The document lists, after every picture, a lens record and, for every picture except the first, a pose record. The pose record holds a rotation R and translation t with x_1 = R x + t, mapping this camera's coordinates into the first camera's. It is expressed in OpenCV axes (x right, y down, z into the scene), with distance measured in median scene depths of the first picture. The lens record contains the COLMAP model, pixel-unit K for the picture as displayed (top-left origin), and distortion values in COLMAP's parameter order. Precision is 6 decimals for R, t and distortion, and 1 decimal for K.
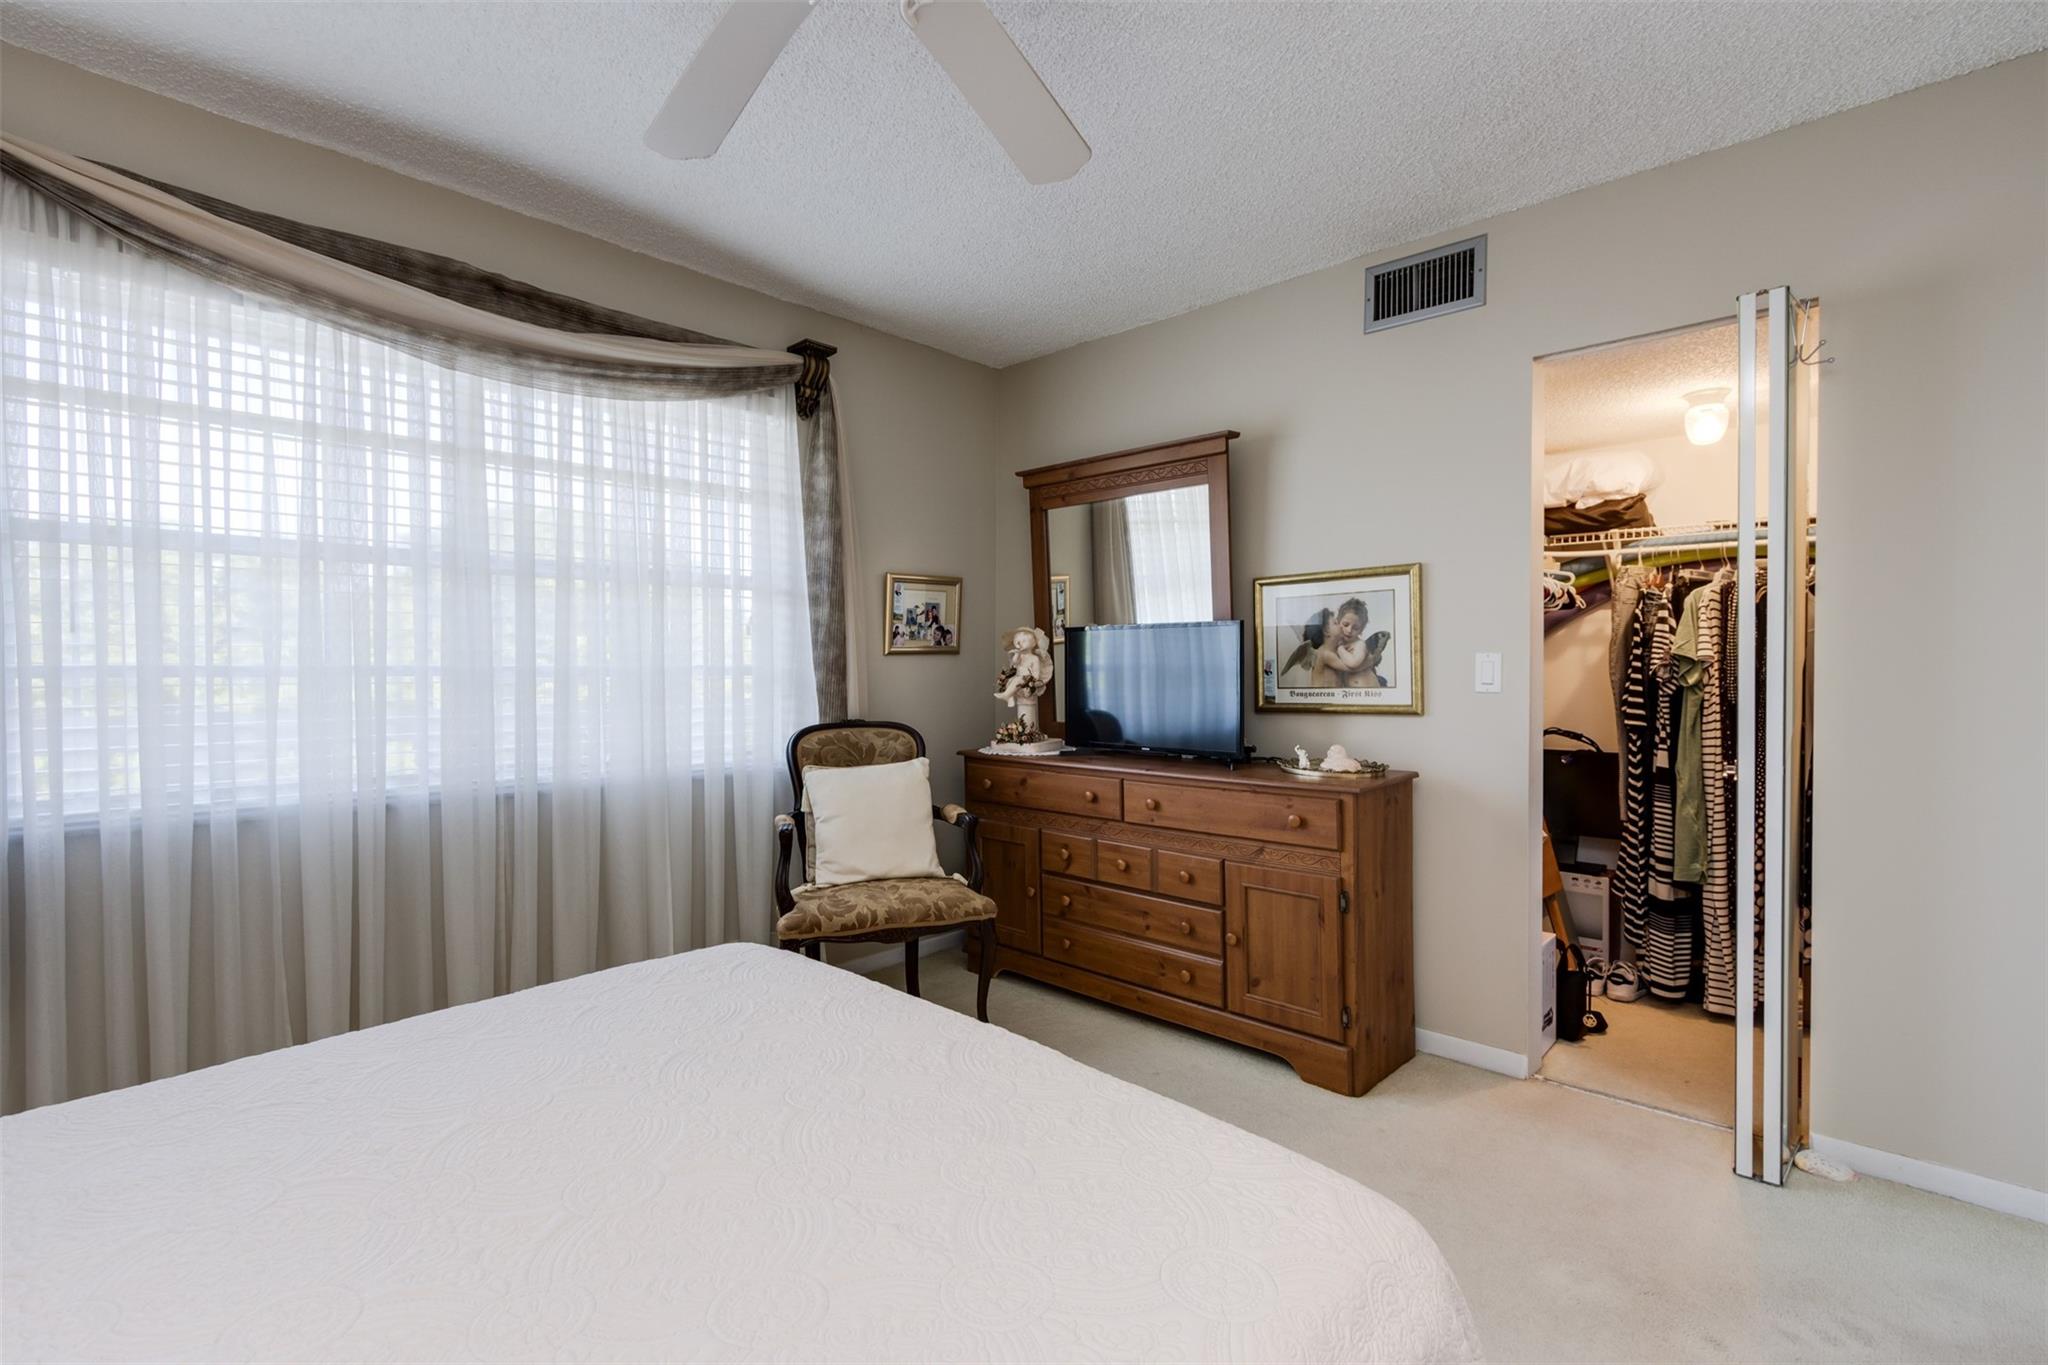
lens RADIAL K [[980.1, 0, 1033.6], [0, 980.1, 673.1], [0, 0, 1]] dist [0.000187, -0.000354]
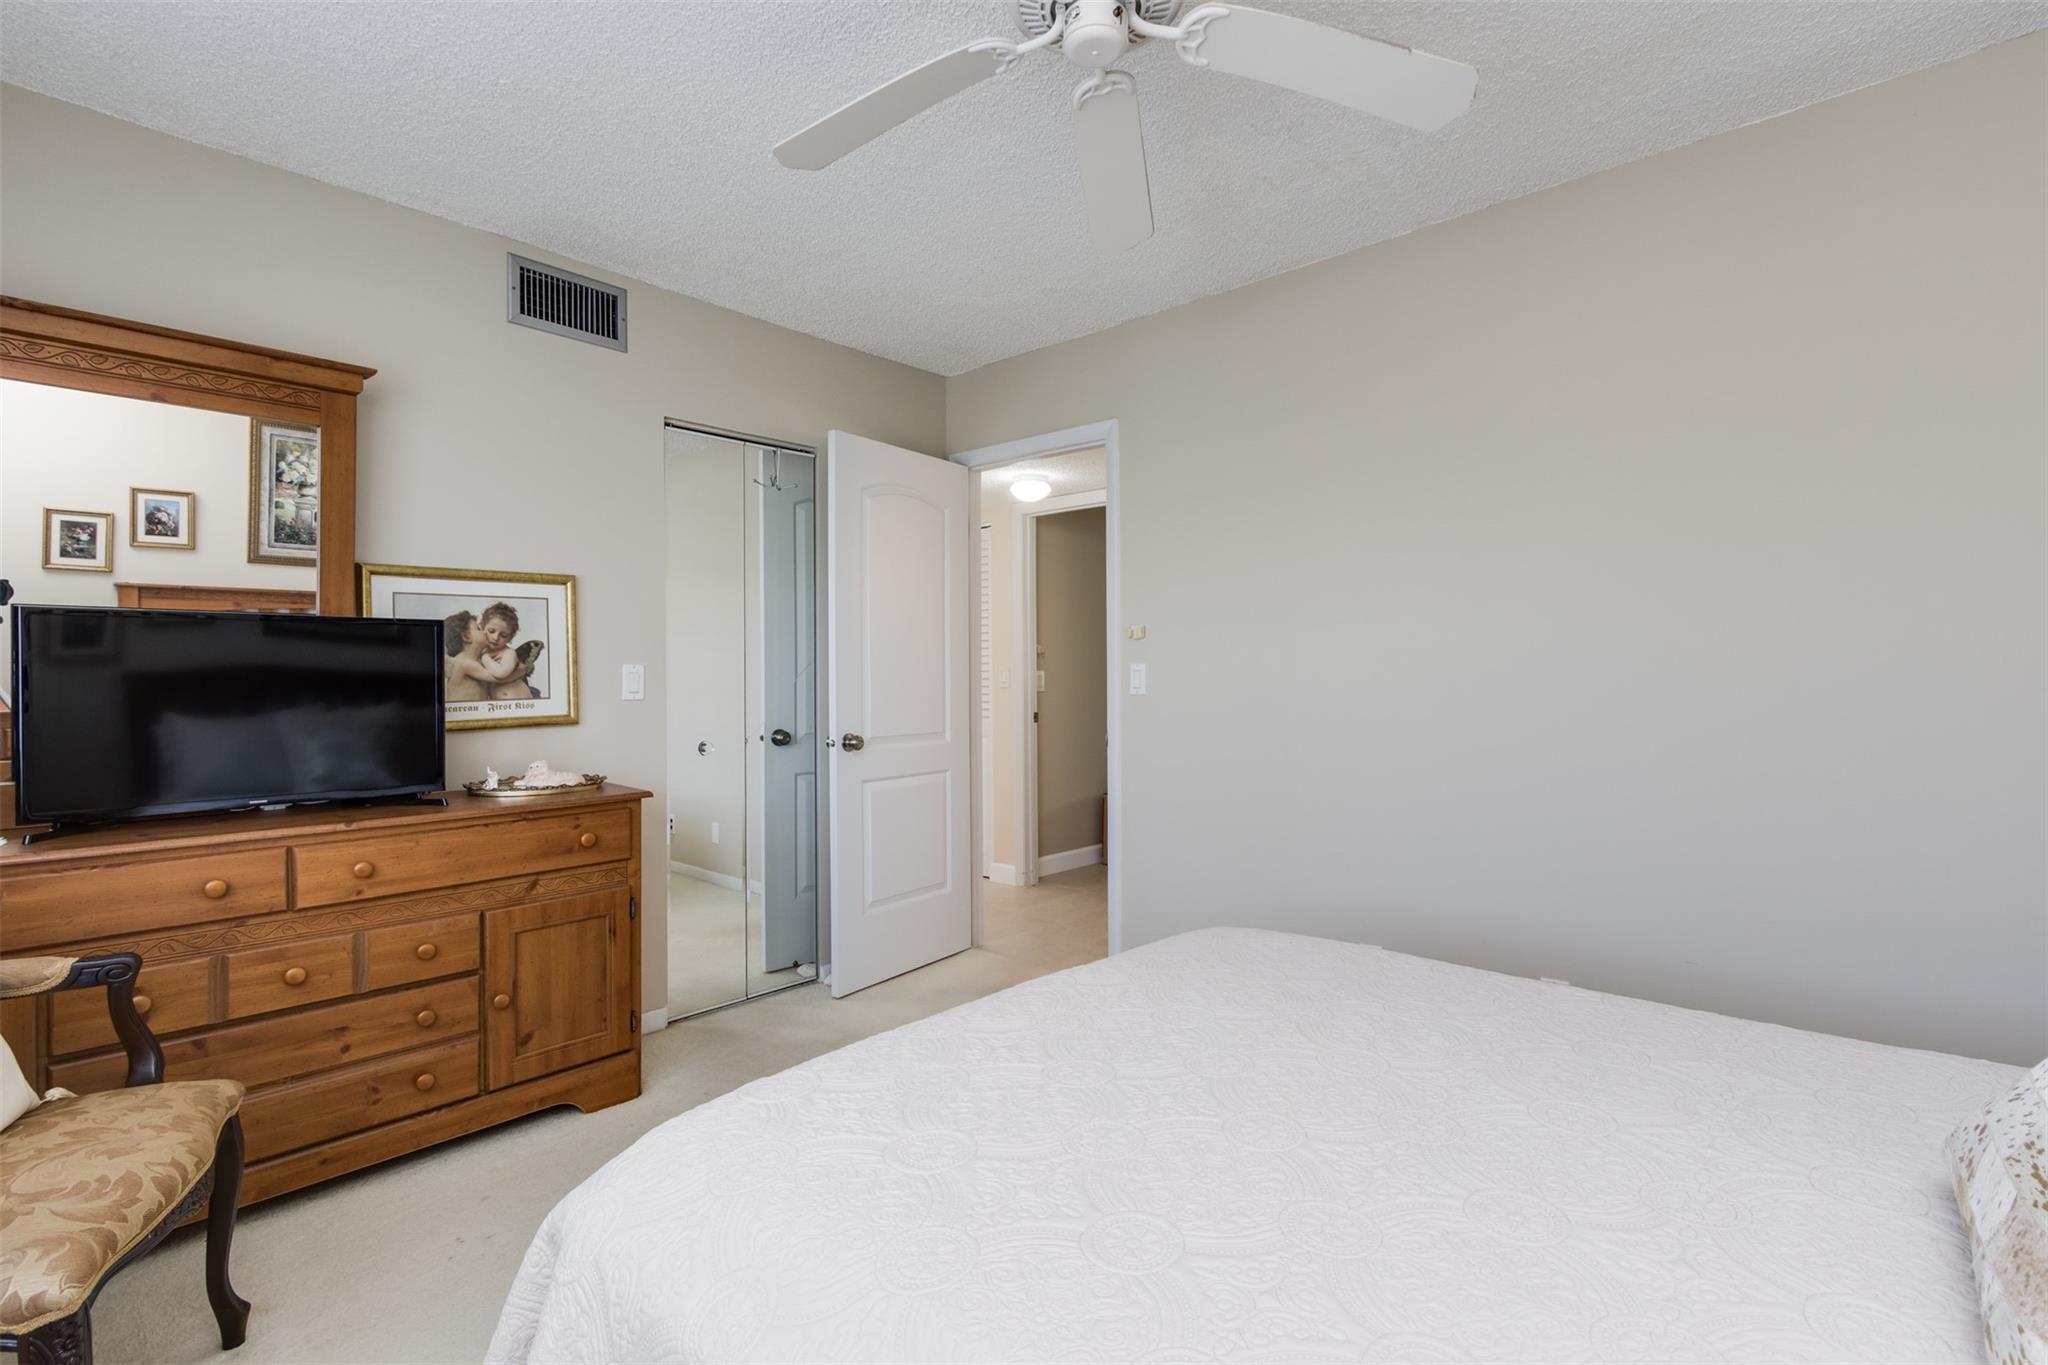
lens RADIAL K [[935.5, 0, 1033.4], [0, 935.5, 682.9], [0, 0, 1]] dist [0.001113, -0.000202]
pose [[-0.036033, -0.004089, 0.999342, -0.585301], [0.012372, 0.999913, 0.004537, 0.001083], [-0.999274, 0.012528, -0.035980, 0.543781]]
